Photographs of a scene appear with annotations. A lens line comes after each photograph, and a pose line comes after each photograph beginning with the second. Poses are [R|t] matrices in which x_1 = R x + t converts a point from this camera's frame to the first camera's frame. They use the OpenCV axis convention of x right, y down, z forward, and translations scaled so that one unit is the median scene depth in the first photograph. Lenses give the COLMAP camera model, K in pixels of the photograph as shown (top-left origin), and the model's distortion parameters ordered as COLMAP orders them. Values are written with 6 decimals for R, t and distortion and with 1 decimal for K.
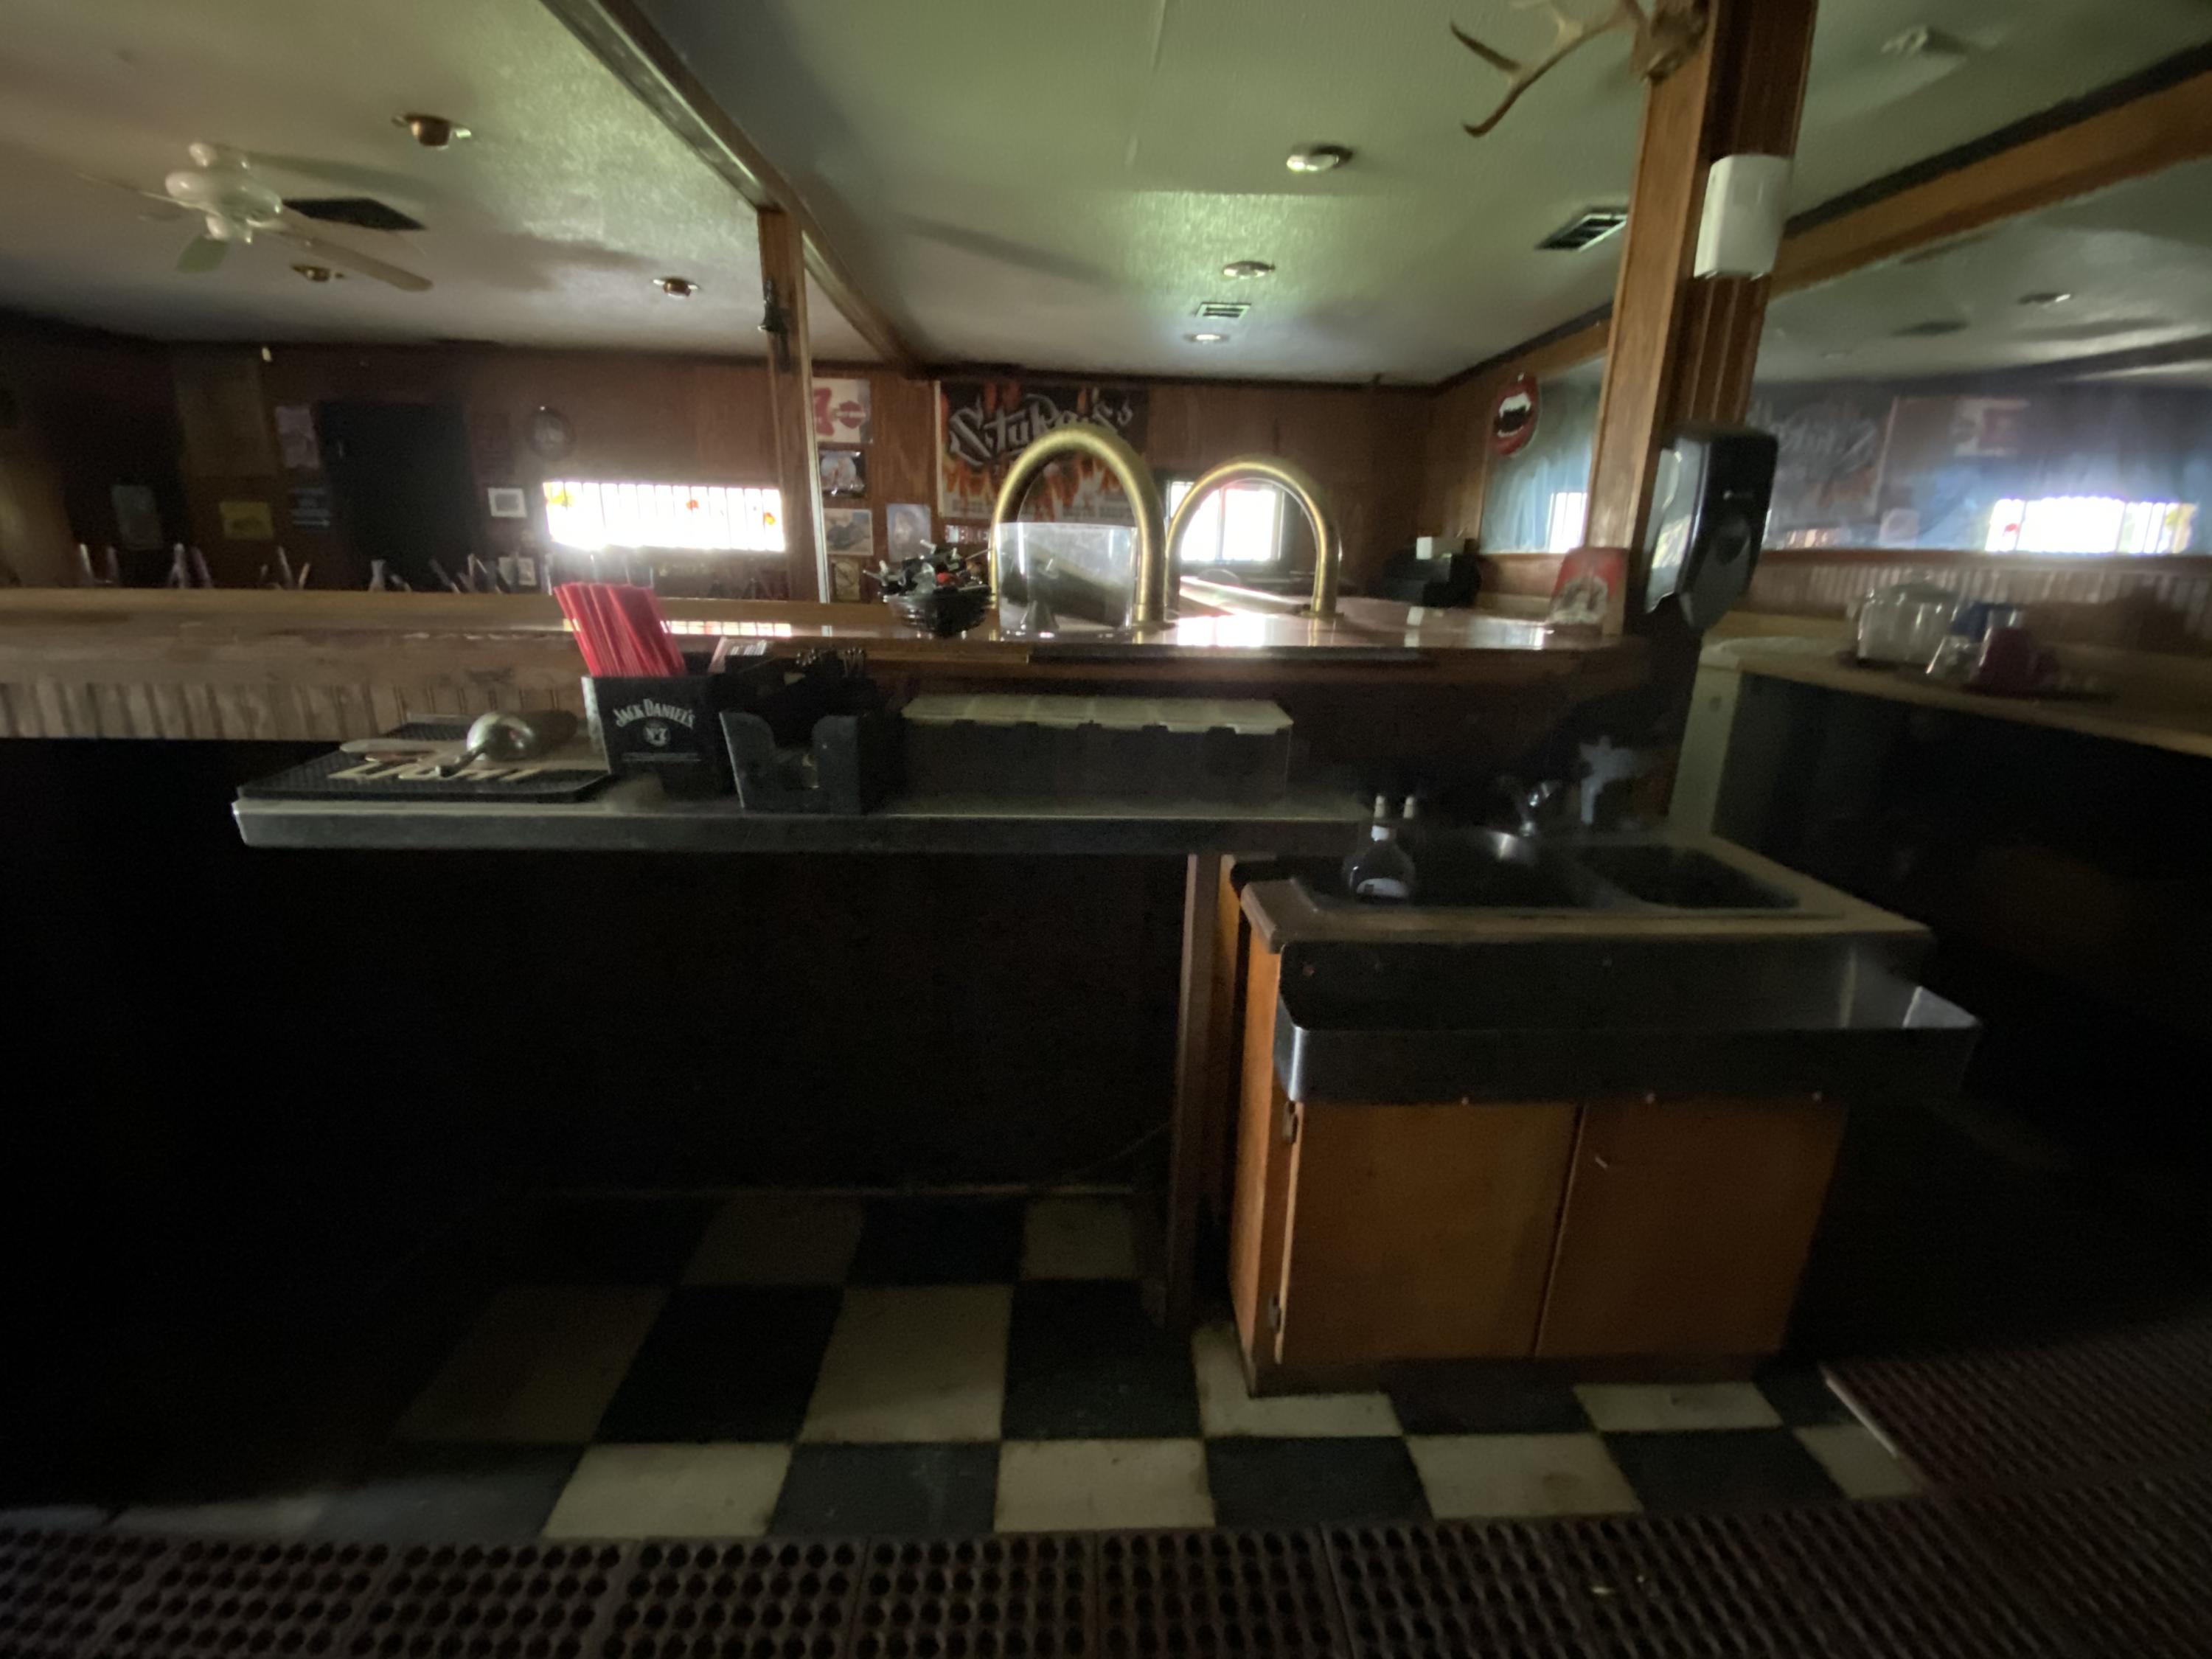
lens RADIAL K [[907.3, 0, 1105.7], [0, 907.3, 824.0], [0, 0, 1]] dist [0.000322, 0.000016]
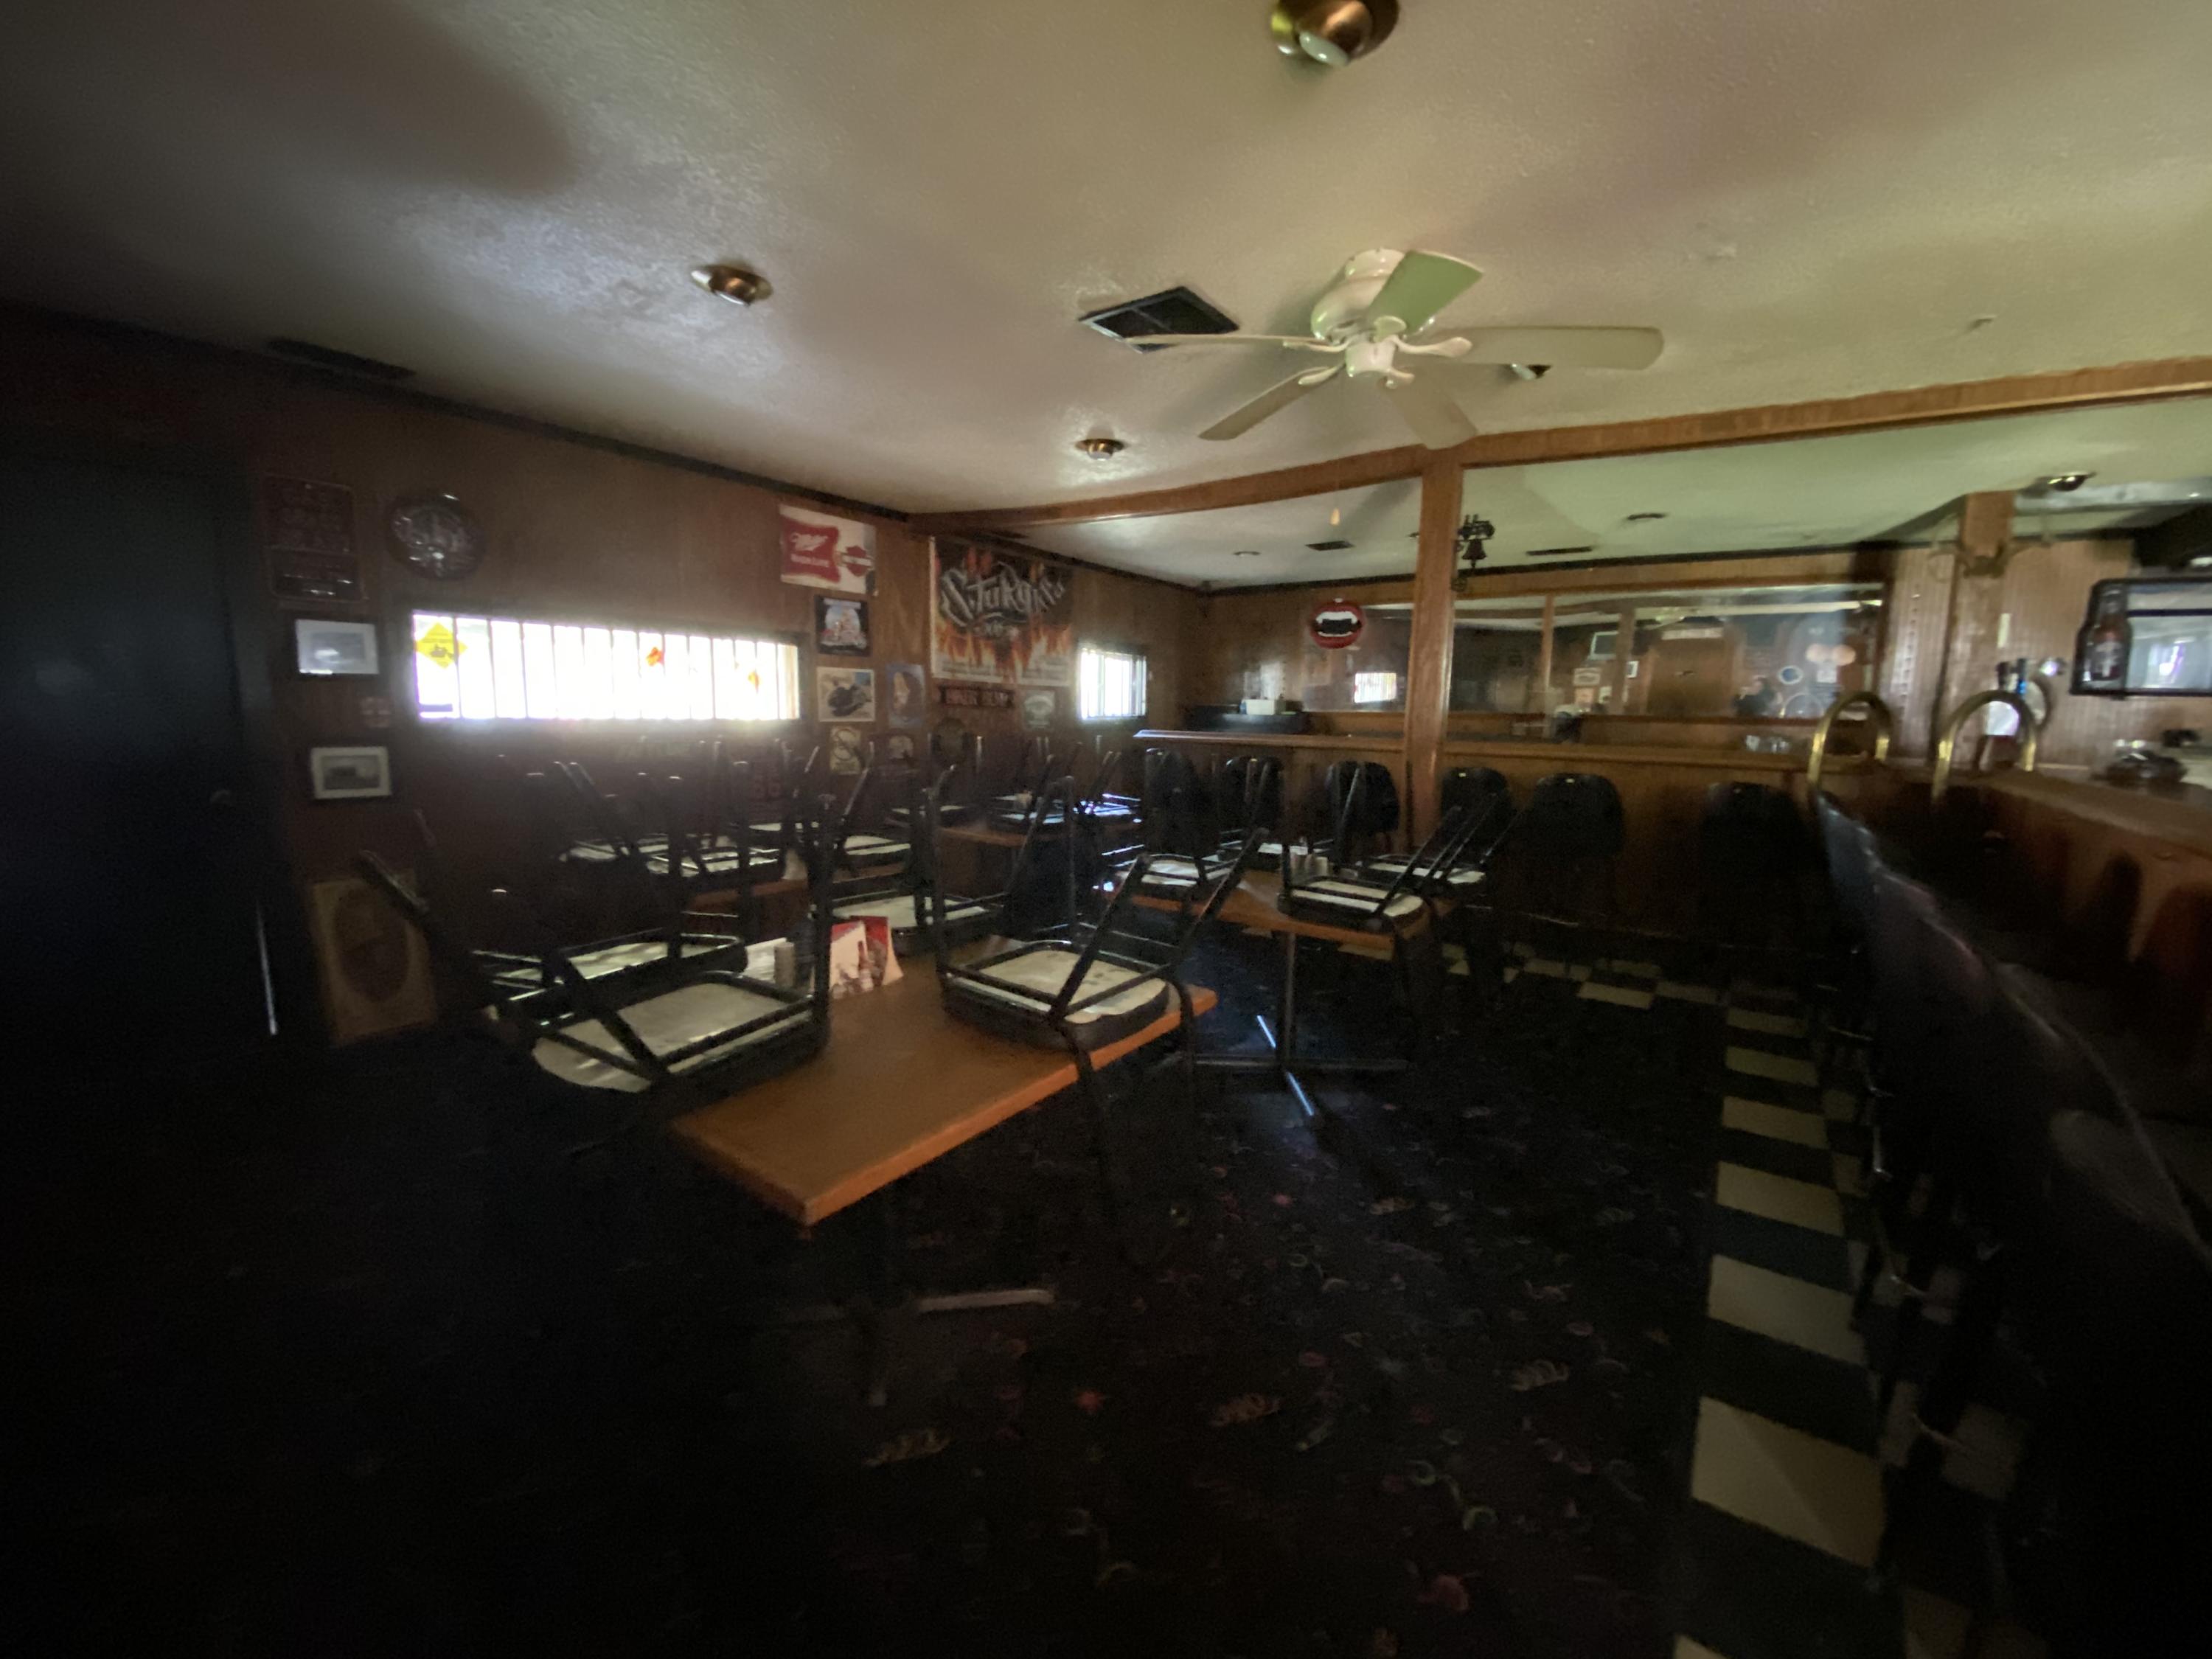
lens RADIAL K [[907.3, 0, 1107.0], [0, 907.3, 826.0], [0, 0, 1]] dist [0.000322, 0.000016]
pose [[0.574570, -0.125204, 0.808822, -0.856274], [0.231475, 0.972742, -0.013857, -0.144468], [-0.785041, 0.195183, 0.587890, 0.365458]]
